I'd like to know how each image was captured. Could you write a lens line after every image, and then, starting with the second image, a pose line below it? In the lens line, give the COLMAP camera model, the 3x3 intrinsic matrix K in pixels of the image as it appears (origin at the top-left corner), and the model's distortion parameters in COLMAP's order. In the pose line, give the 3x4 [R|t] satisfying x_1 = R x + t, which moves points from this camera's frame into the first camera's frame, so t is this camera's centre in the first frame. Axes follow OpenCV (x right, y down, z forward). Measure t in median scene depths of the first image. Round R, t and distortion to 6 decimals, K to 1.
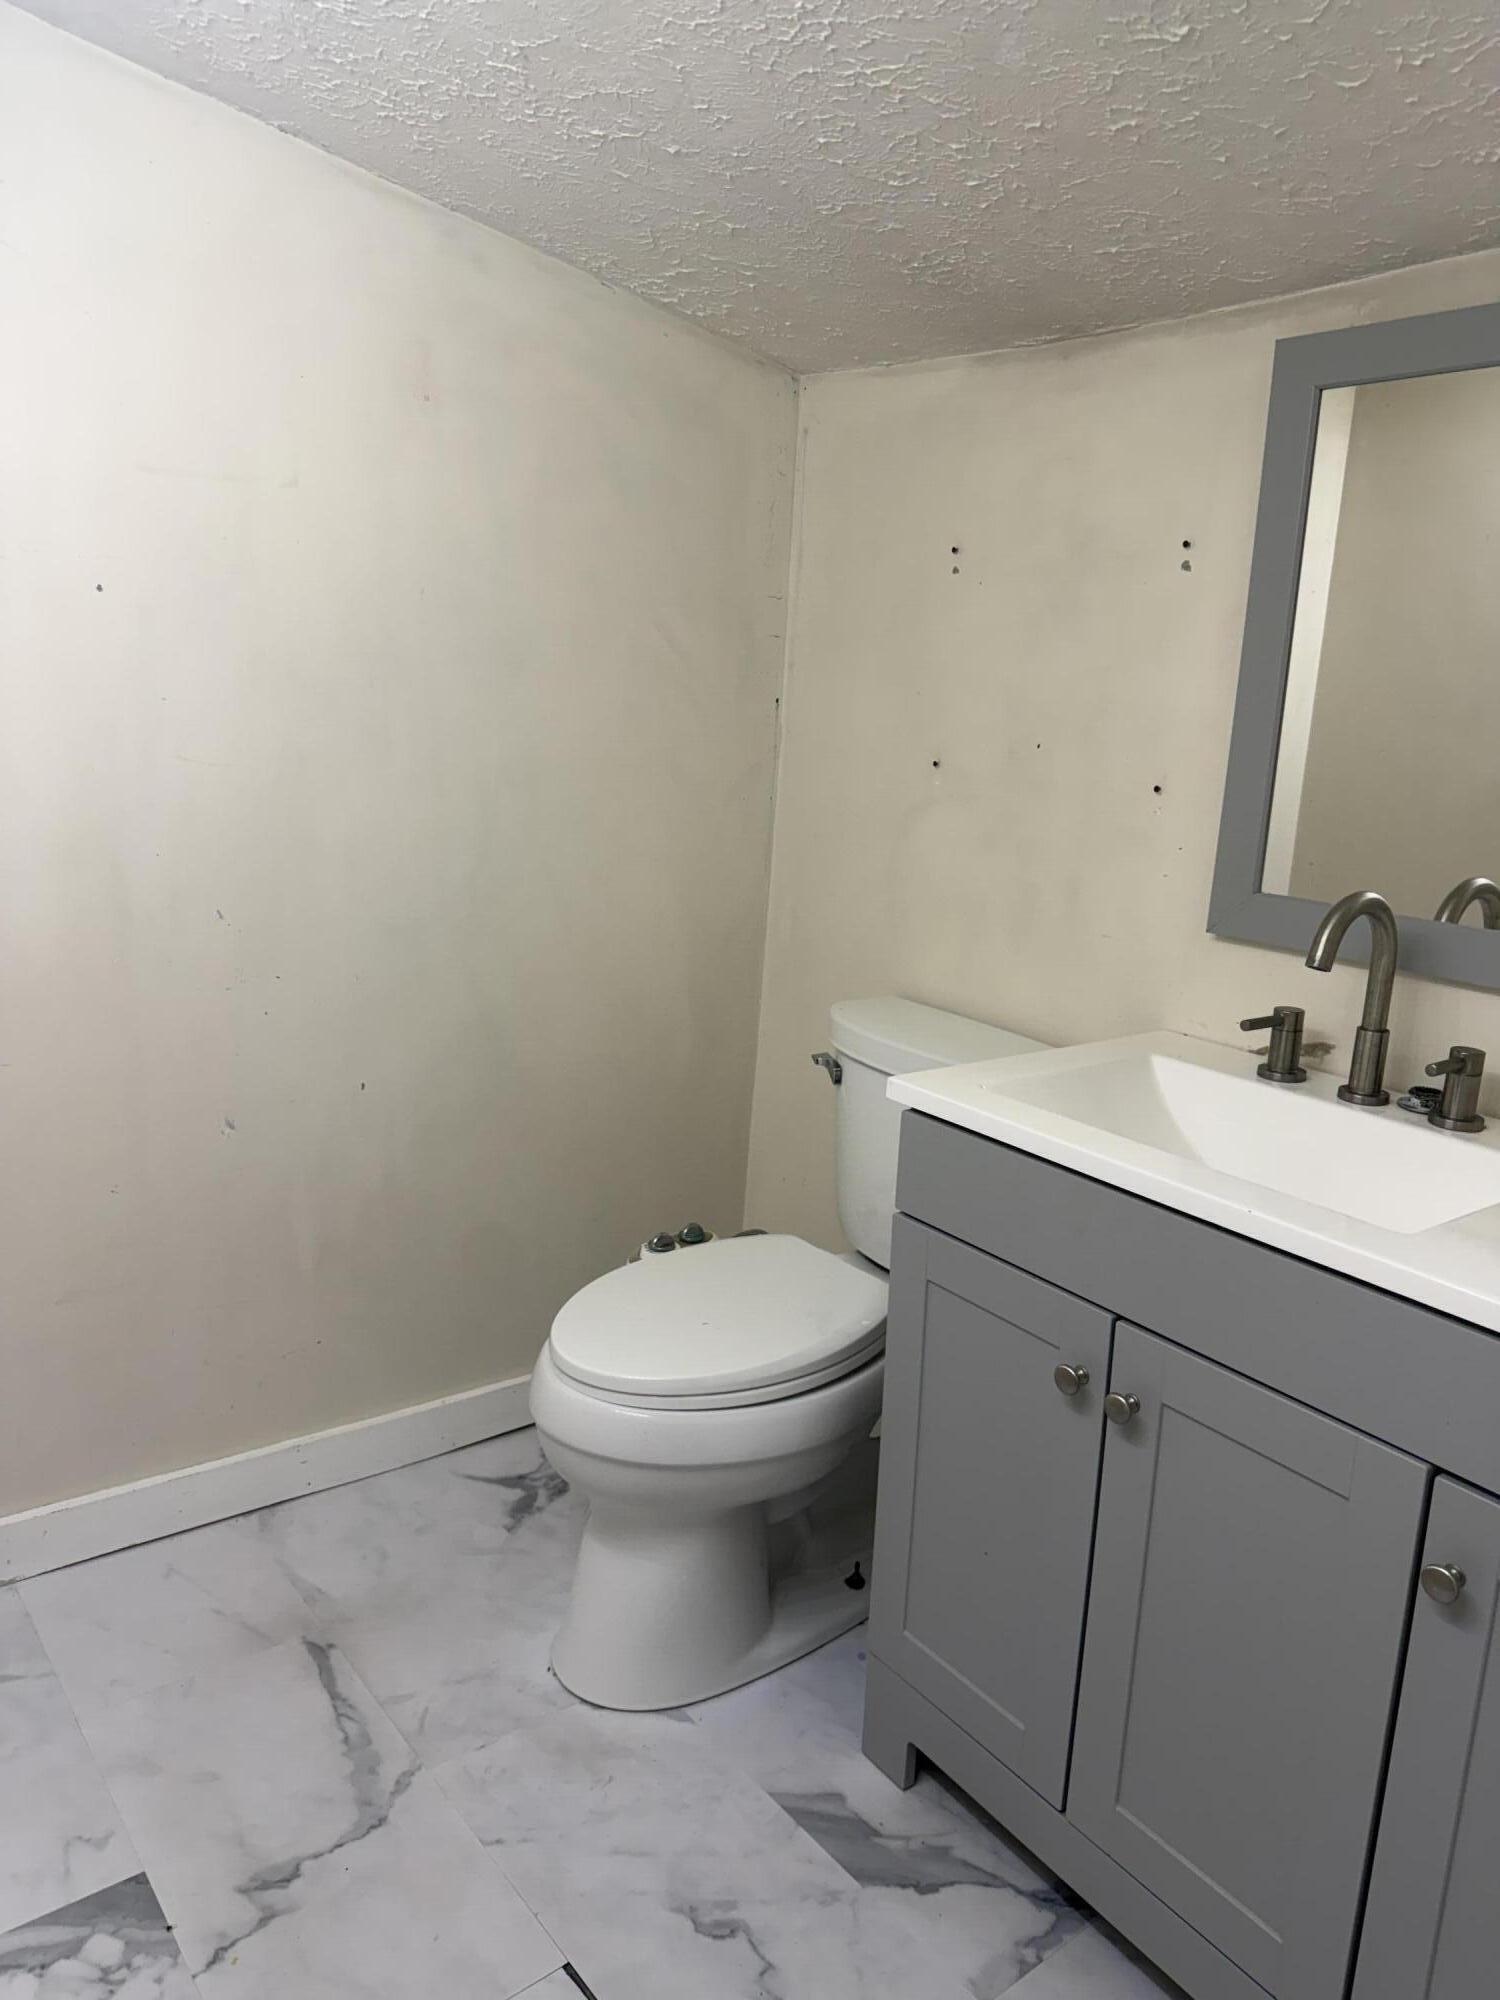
lens RADIAL K [[1458.1, 0, 750.0], [0, 1458.1, 1000.0], [0, 0, 1]] dist [-0.002702, -0.007439]
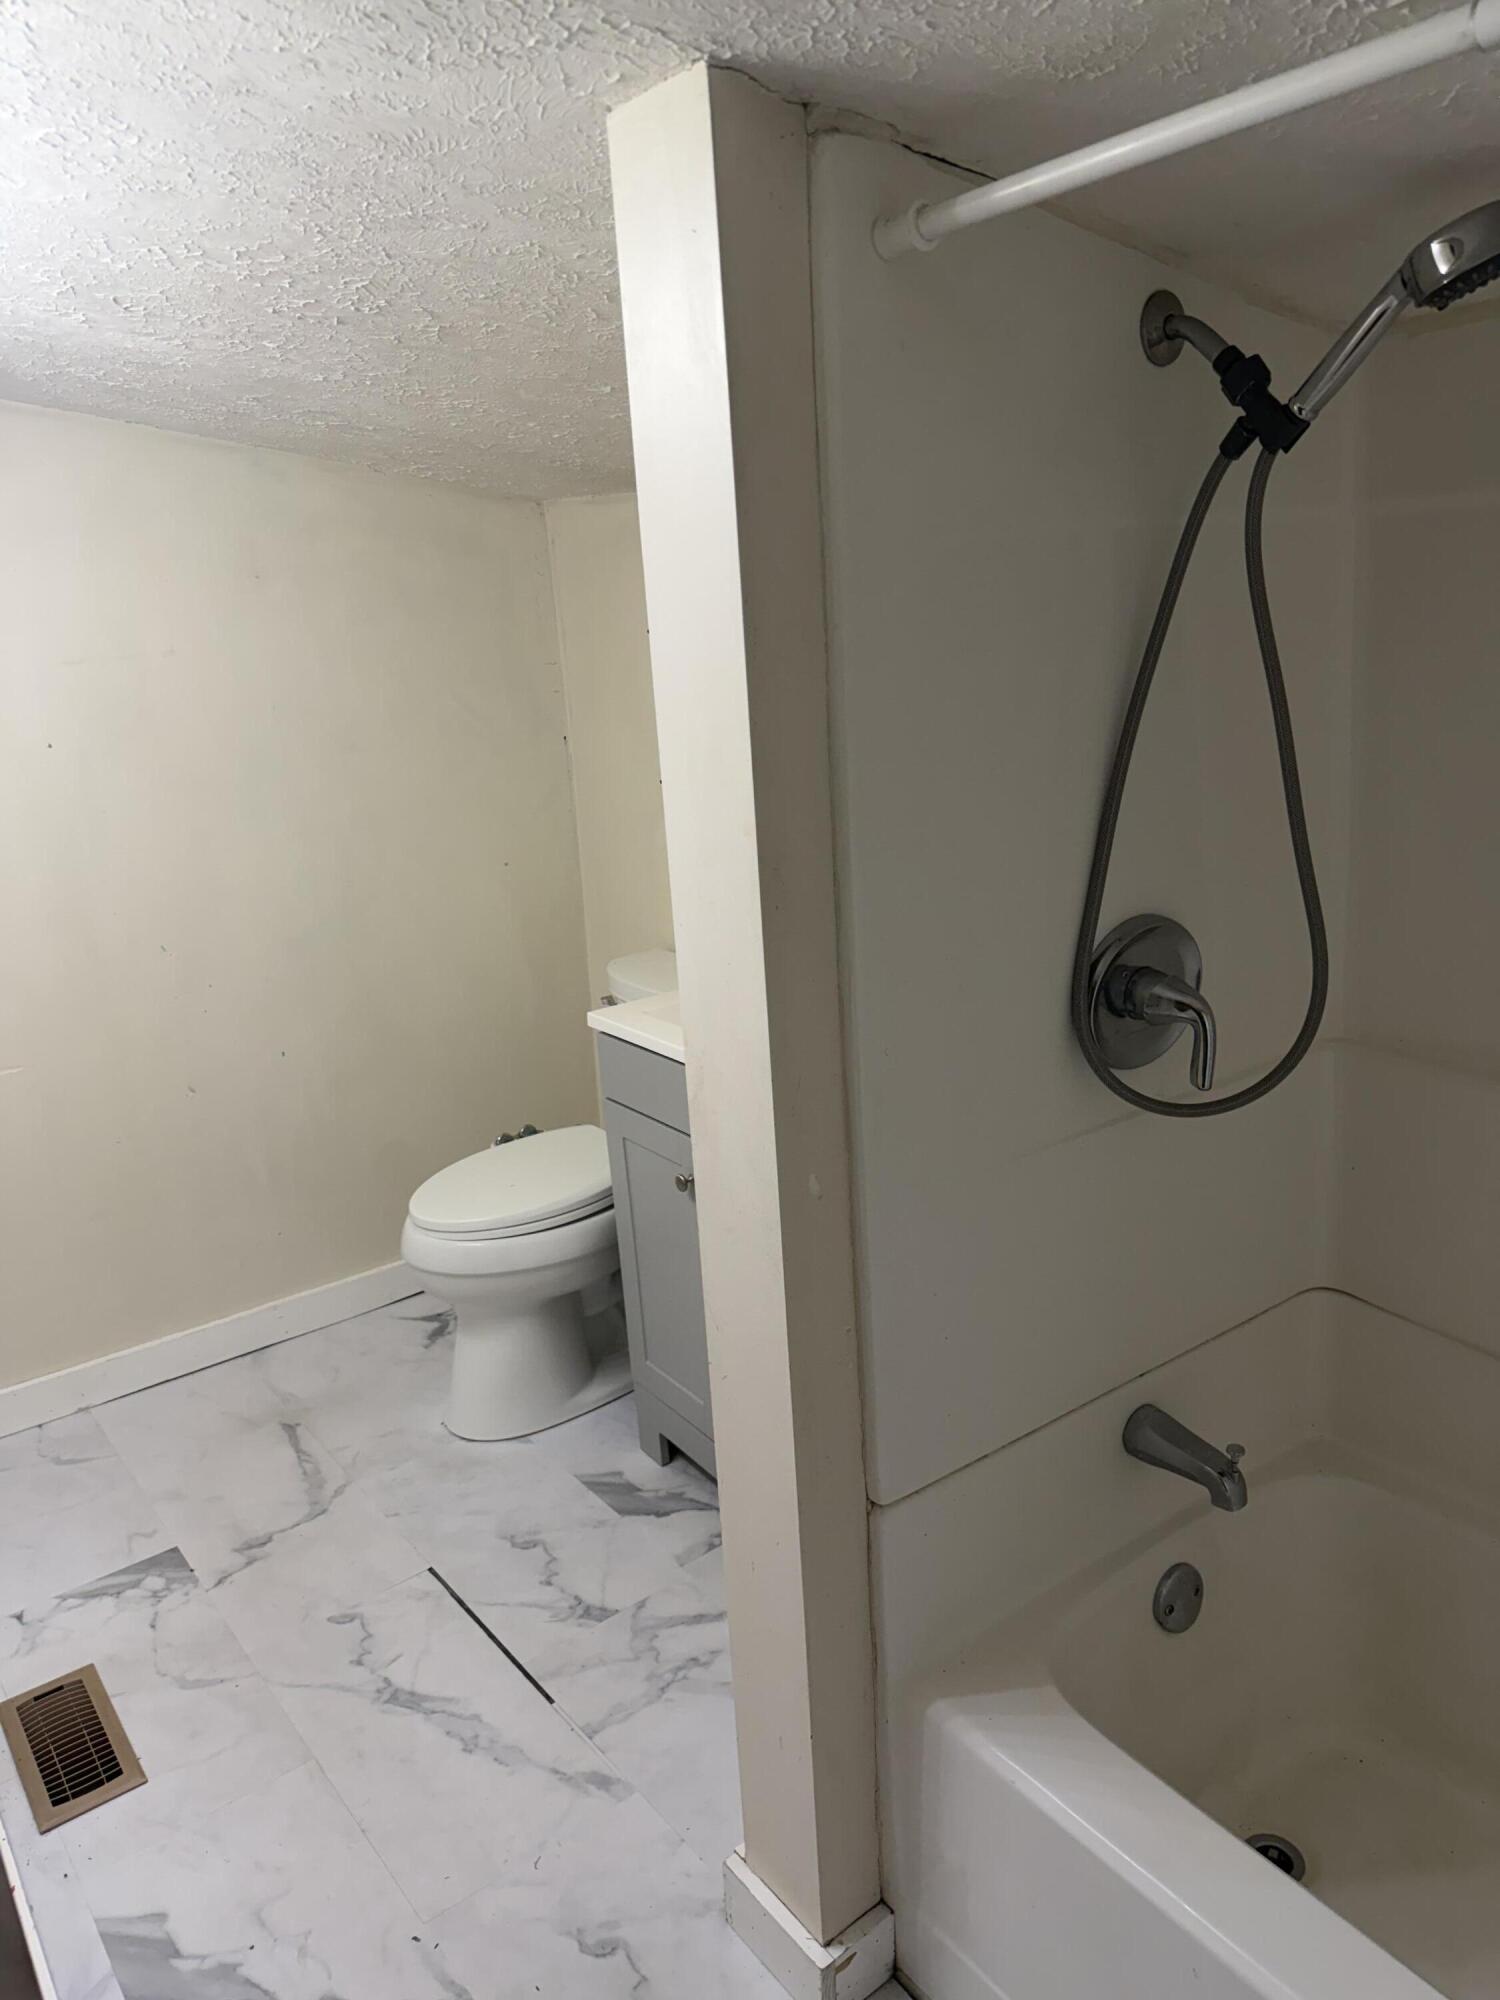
lens RADIAL K [[1401.2, 0, 750.0], [0, 1401.2, 1000.0], [0, 0, 1]] dist [0.044998, -0.103947]
pose [[0.993738, -0.109120, -0.024014, 0.294471], [0.110305, 0.992357, 0.055312, -0.024751], [0.017795, -0.057614, 0.998180, -0.477346]]
